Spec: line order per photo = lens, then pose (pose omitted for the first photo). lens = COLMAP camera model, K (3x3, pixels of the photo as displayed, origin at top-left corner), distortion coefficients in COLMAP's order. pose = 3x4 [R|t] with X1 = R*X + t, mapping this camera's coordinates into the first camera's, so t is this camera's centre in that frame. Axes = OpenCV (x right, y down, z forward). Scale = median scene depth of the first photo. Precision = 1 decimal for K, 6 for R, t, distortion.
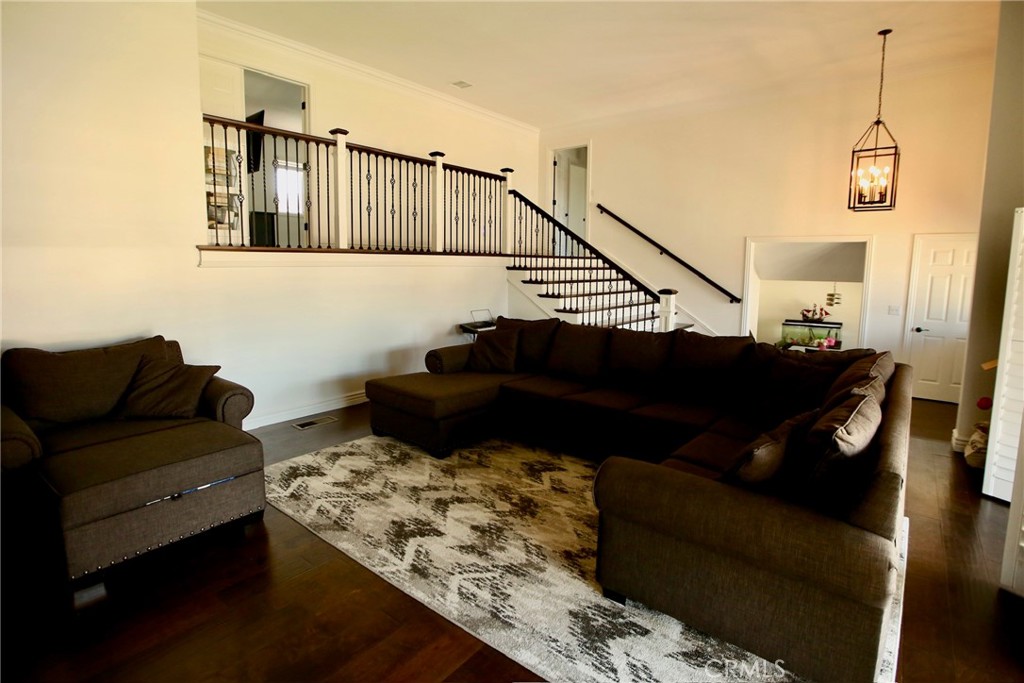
lens RADIAL K [[513.5, 0, 503.9], [0, 513.5, 324.3], [0, 0, 1]] dist [-0.053118, -0.000212]
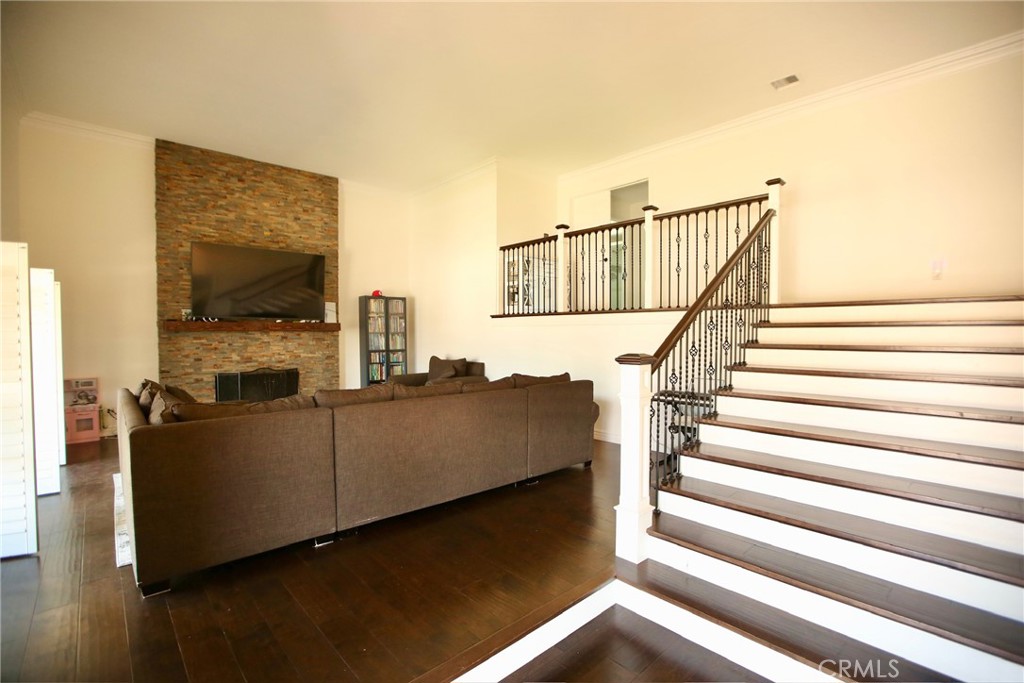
lens RADIAL K [[465.1, 0, 513.1], [0, 465.1, 347.2], [0, 0, 1]] dist [-0.050194, 0.018596]
pose [[-0.141394, 0.023407, -0.989677, 1.401140], [-0.117763, 0.992224, 0.040292, -0.139860], [0.982924, 0.122244, -0.137538, 1.615894]]
